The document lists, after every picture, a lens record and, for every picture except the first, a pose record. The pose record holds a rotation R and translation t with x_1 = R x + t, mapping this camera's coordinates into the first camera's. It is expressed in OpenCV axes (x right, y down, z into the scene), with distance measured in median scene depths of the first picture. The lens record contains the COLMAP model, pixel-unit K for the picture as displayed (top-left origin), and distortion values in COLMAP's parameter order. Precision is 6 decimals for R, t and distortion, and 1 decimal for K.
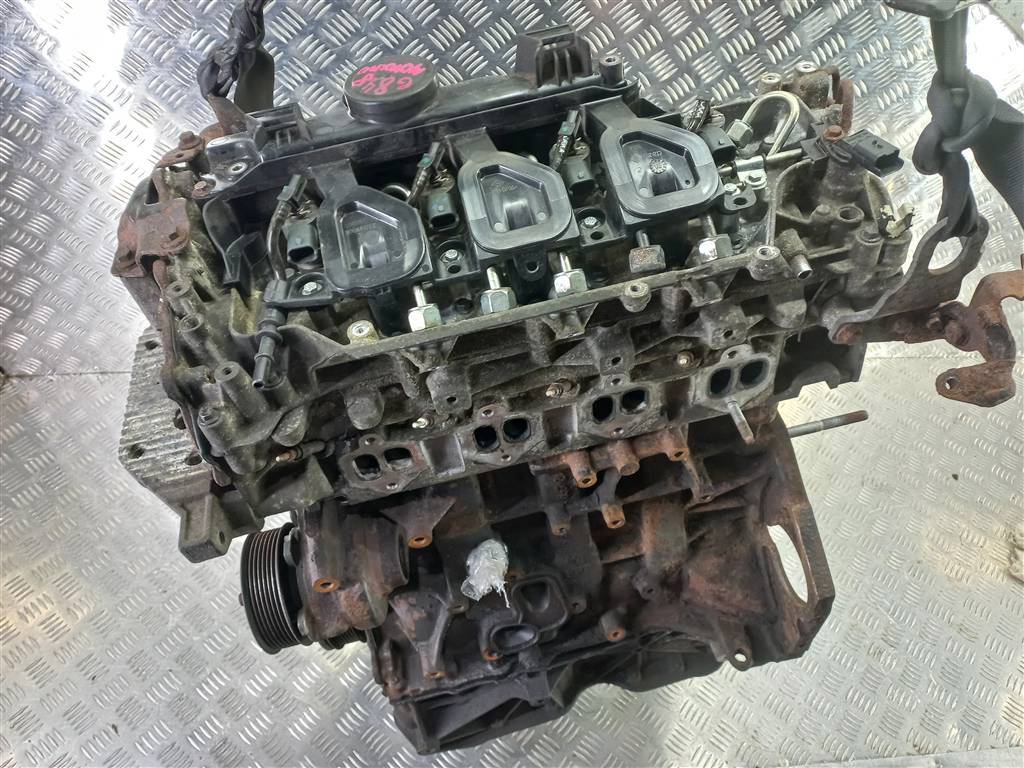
lens RADIAL K [[766.9, 0, 527.4], [0, 766.9, 398.9], [0, 0, 1]] dist [0.017515, -0.000131]
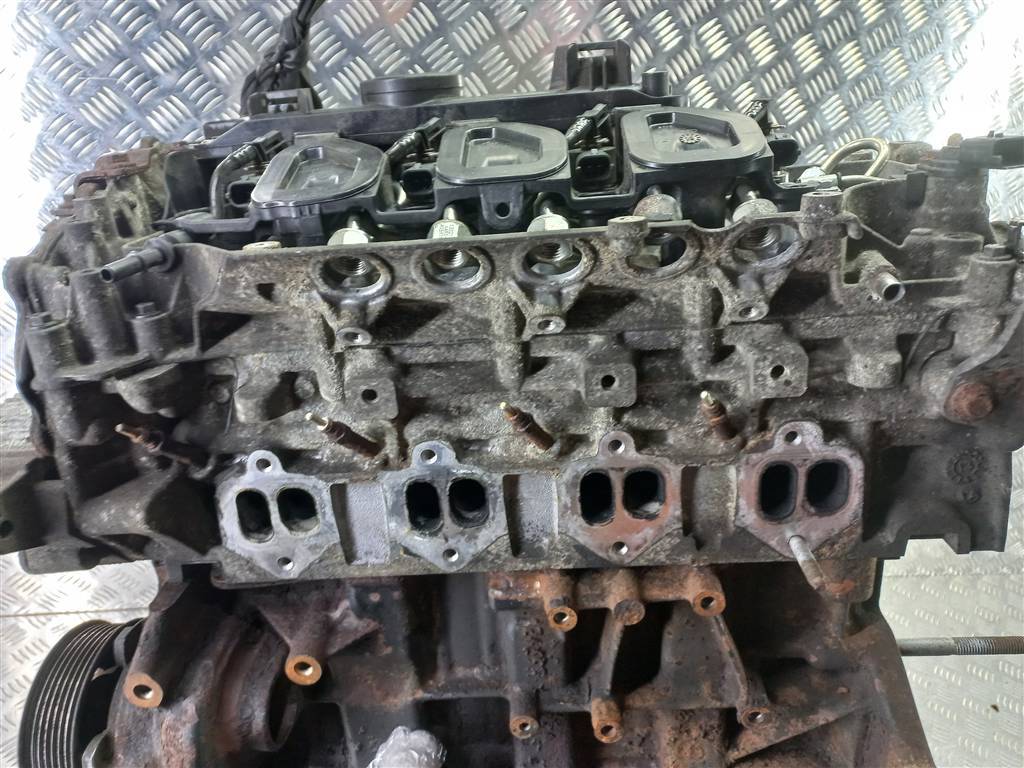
lens RADIAL K [[766.9, 0, 527.4], [0, 766.9, 398.9], [0, 0, 1]] dist [0.017515, -0.000131]
pose [[0.969505, 0.129775, -0.207889, 0.193131], [-0.214135, 0.861139, -0.461070, 0.304587], [0.119186, 0.491526, 0.862668, 0.400049]]
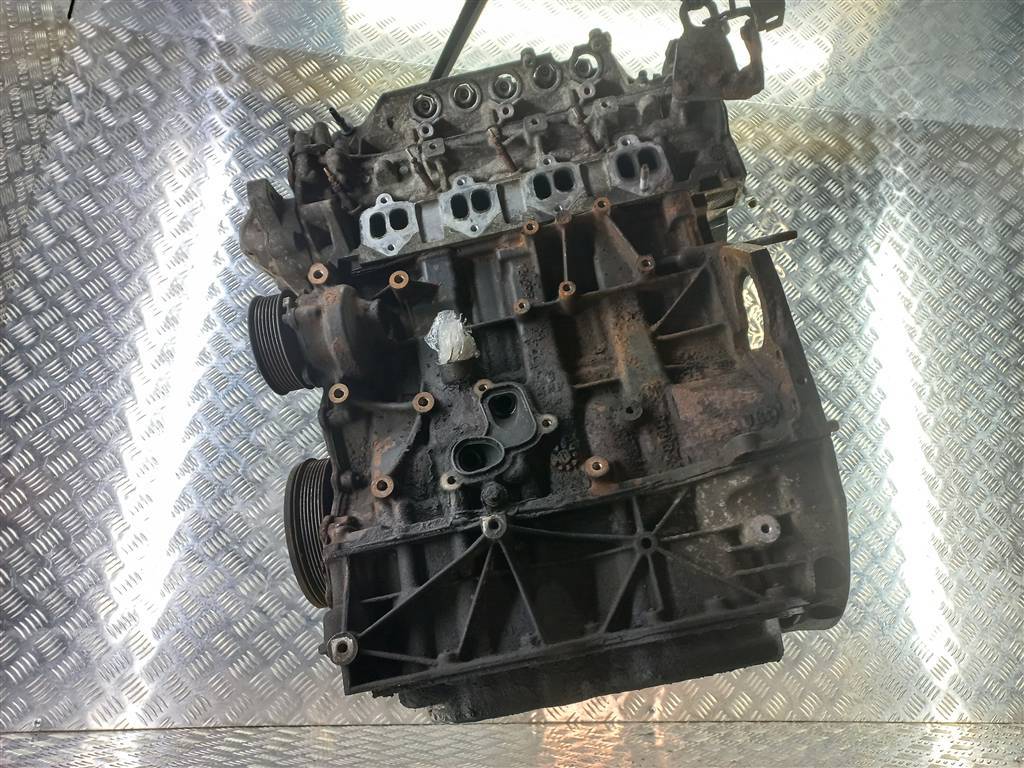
lens RADIAL K [[766.9, 0, 527.4], [0, 766.9, 398.9], [0, 0, 1]] dist [0.017515, -0.000131]
pose [[0.945756, -0.171140, -0.276146, 0.450764], [-0.193807, 0.384980, -0.902346, 1.642651], [0.260738, 0.906919, 0.330929, 0.993314]]
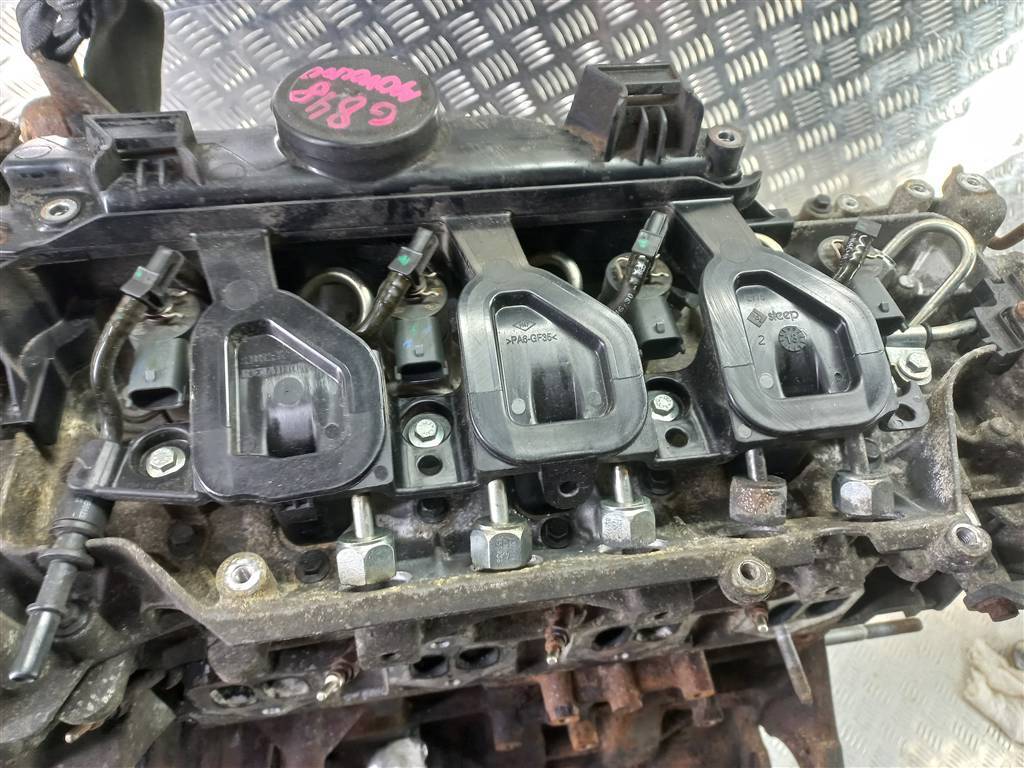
lens RADIAL K [[766.9, 0, 527.4], [0, 766.9, 398.9], [0, 0, 1]] dist [0.017515, -0.000131]
pose [[0.982450, 0.135663, 0.128013, -0.097758], [-0.141510, 0.989219, 0.037704, -0.235622], [-0.121518, -0.055158, 0.991056, 0.402524]]
